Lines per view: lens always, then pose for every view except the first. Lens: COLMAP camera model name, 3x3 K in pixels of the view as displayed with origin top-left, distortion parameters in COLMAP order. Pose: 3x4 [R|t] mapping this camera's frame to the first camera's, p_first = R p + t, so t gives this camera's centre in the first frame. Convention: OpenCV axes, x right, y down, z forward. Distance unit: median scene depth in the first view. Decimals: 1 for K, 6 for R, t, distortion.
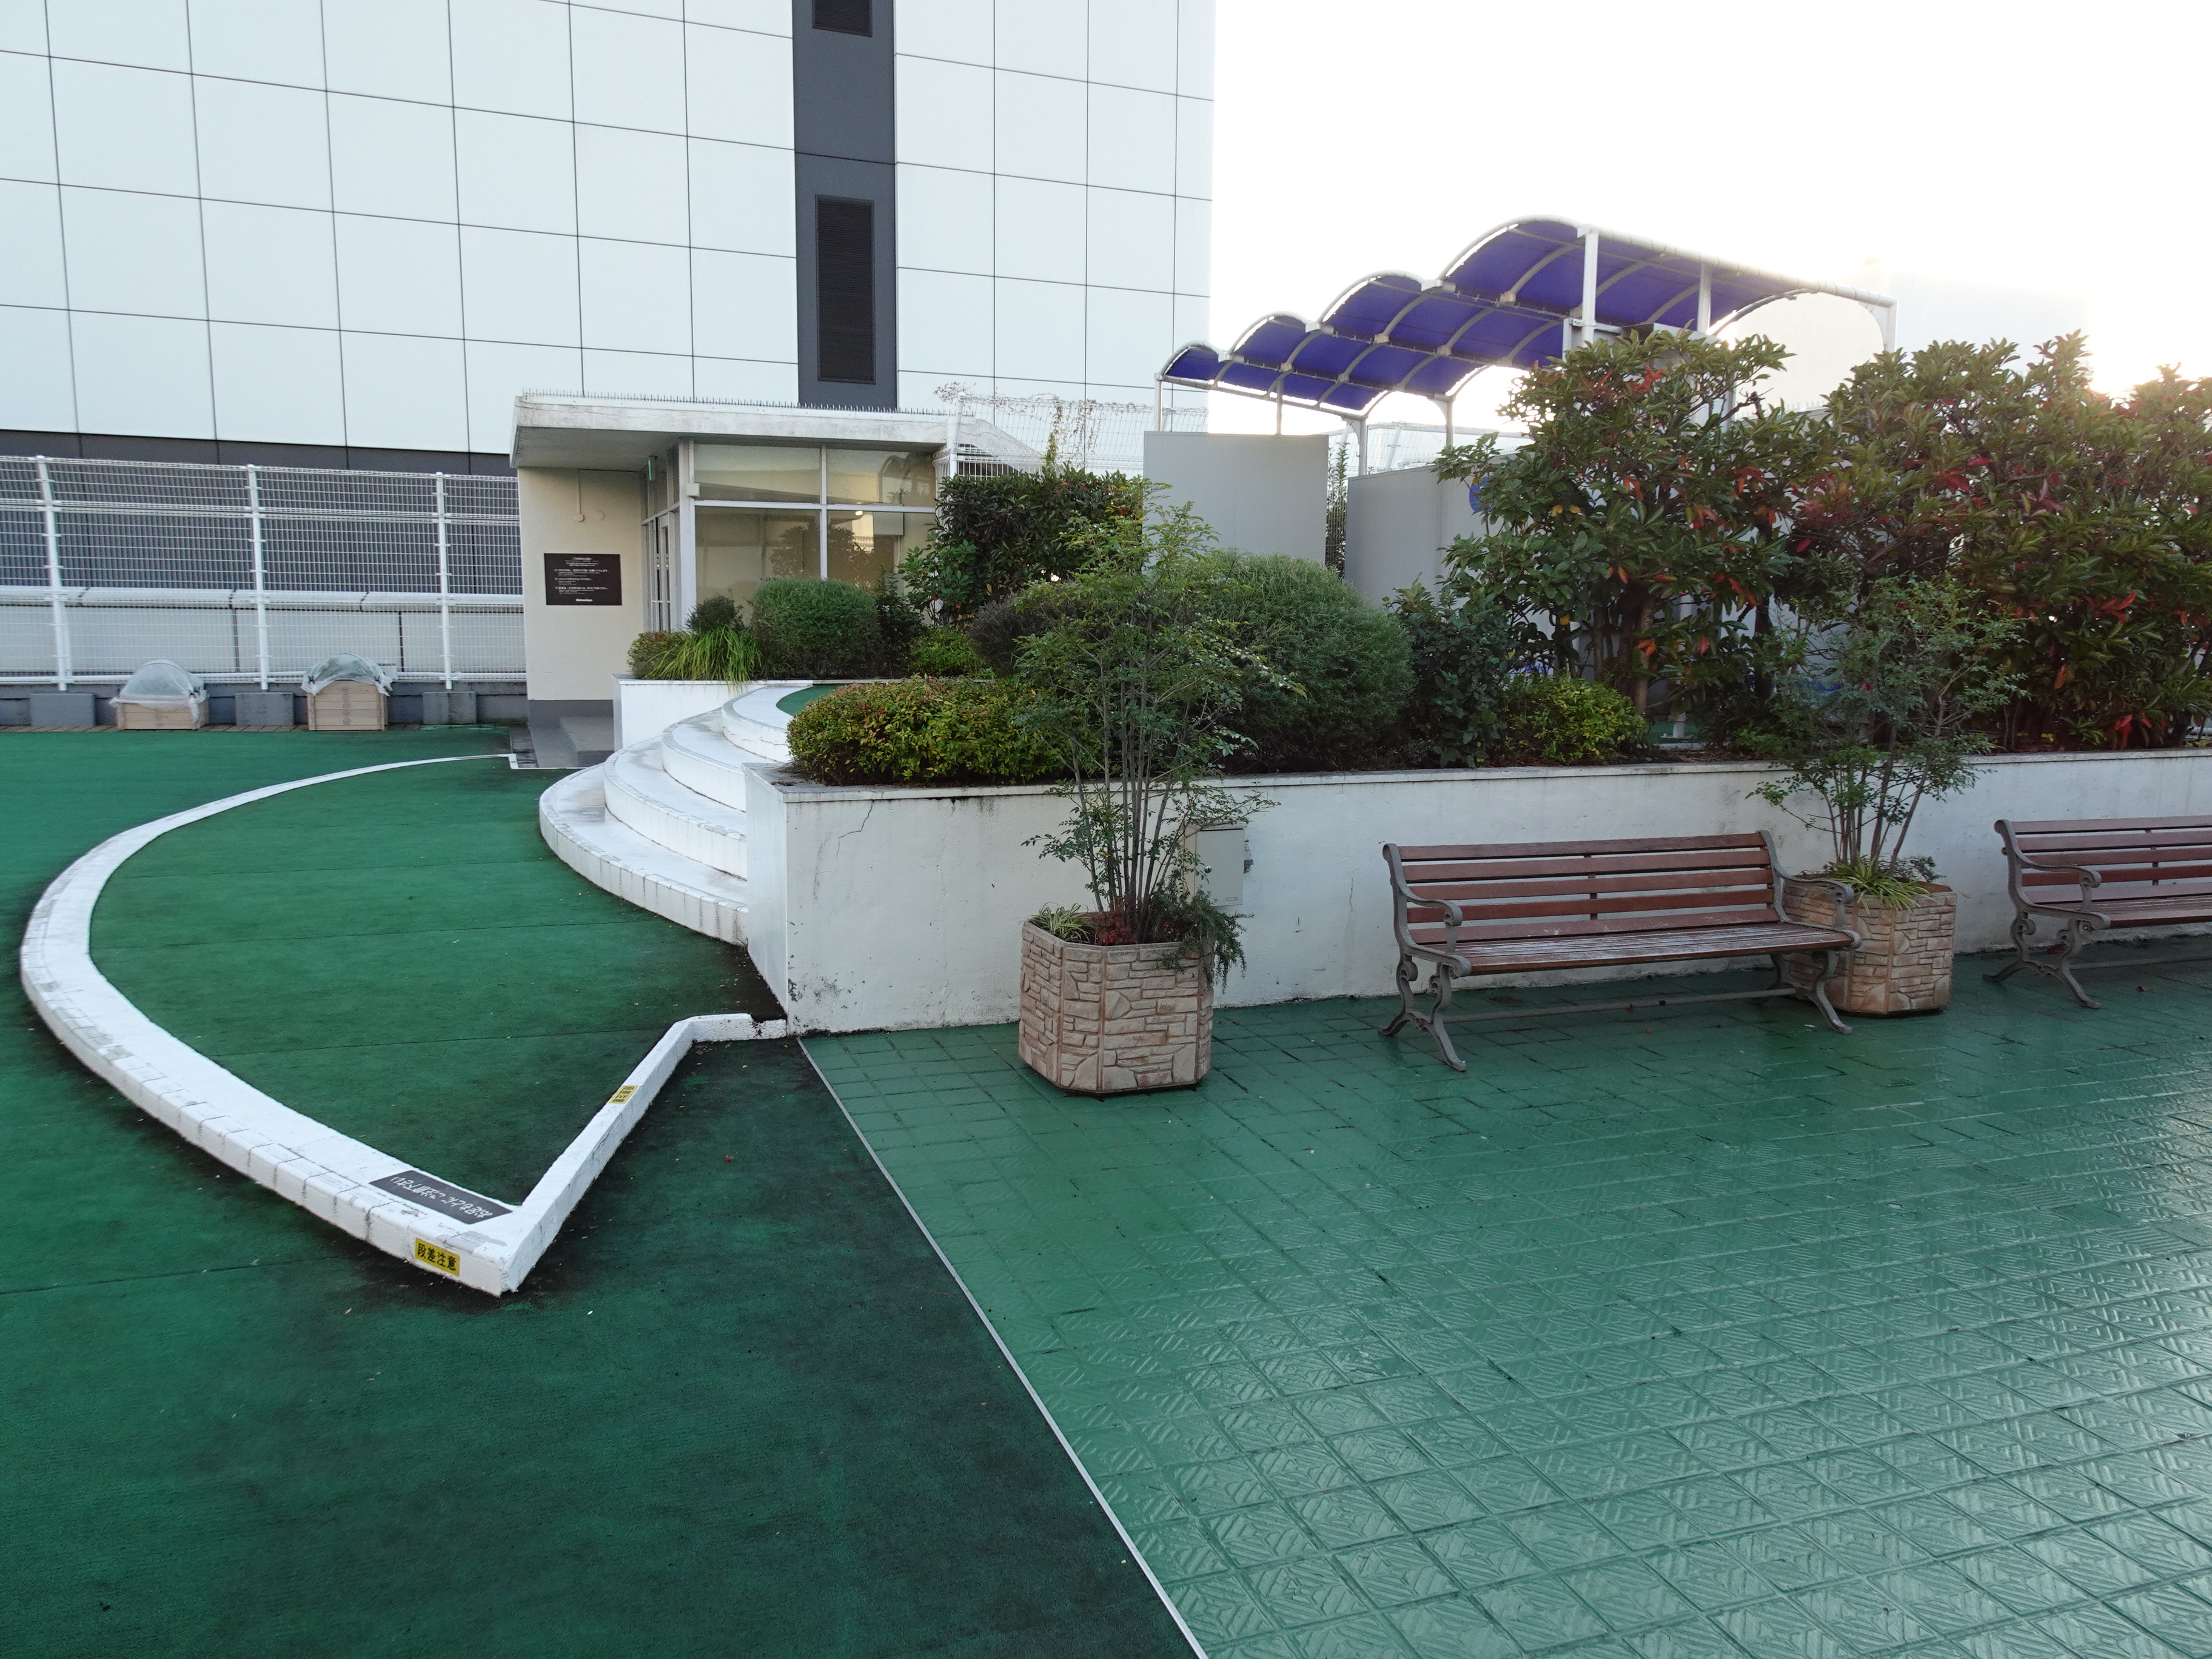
lens RADIAL K [[1595.5, 0, 1105.0], [0, 1595.5, 824.3], [0, 0, 1]] dist [0.002065, 0.012818]
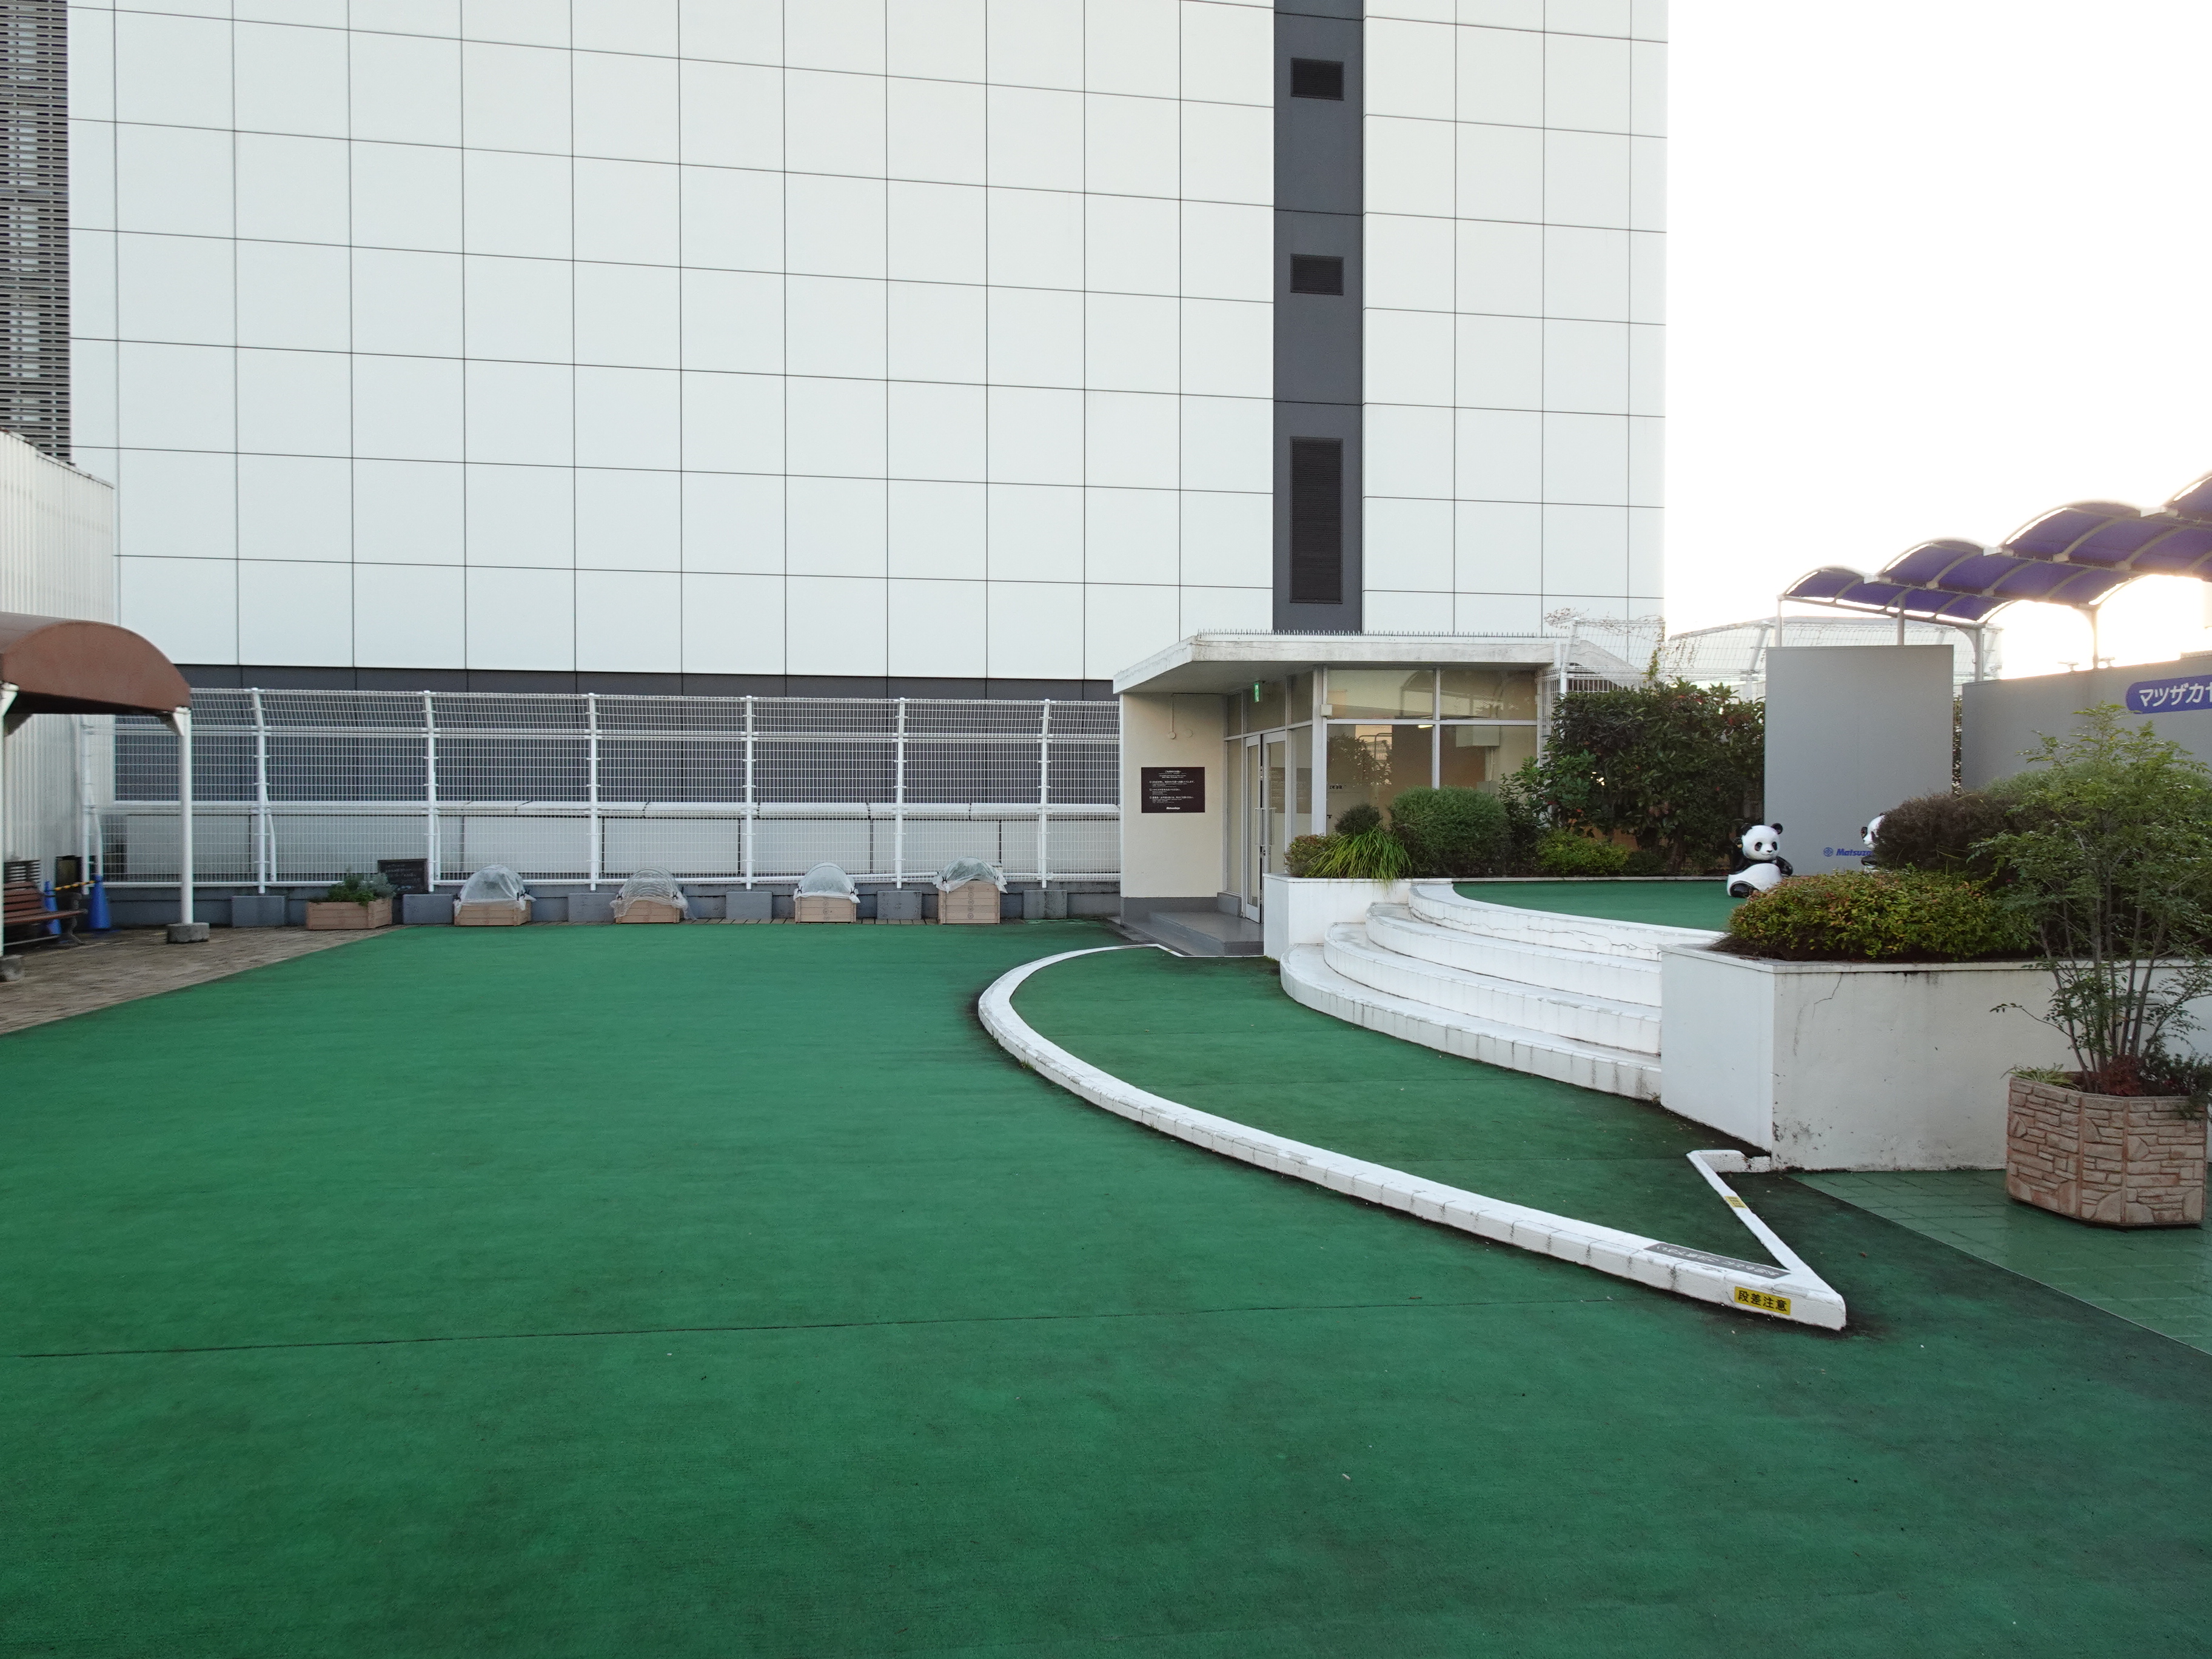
lens RADIAL K [[1595.5, 0, 1103.3], [0, 1595.5, 832.5], [0, 0, 1]] dist [0.002065, 0.012818]
pose [[0.976047, -0.007387, -0.217434, -0.175055], [-0.019051, 0.992683, -0.119240, 0.013915], [0.216724, 0.120526, 0.968764, -0.120674]]
